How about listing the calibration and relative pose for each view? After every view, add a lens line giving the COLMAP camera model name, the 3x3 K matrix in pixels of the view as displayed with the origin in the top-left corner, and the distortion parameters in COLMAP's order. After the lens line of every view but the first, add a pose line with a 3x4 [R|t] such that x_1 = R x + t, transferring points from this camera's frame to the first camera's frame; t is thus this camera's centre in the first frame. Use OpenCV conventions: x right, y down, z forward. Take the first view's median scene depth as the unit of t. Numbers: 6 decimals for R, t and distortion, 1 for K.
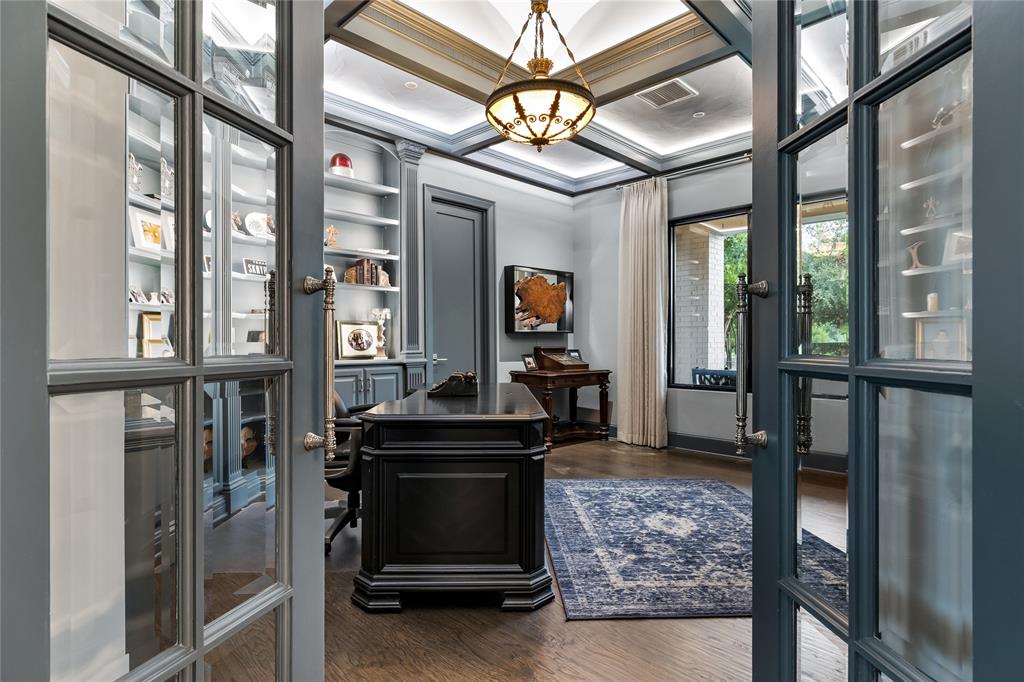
lens RADIAL K [[516.8, 0, 515.0], [0, 516.8, 337.7], [0, 0, 1]] dist [0.000859, 0.000178]
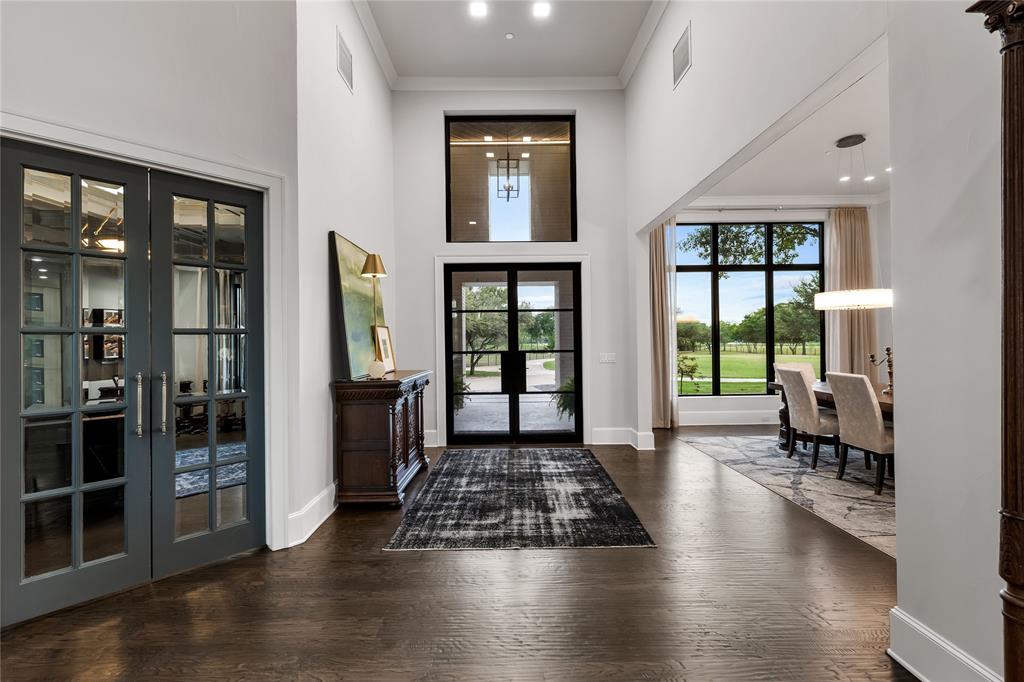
lens RADIAL K [[439.7, 0, 512.0], [0, 439.7, 341.0], [0, 0, 1]] dist [-0.001185, -0.000183]
pose [[0.702733, -0.007262, 0.711417, -0.066872], [0.002000, 0.999964, 0.008231, -0.063793], [-0.711451, -0.004361, 0.702722, -0.558785]]
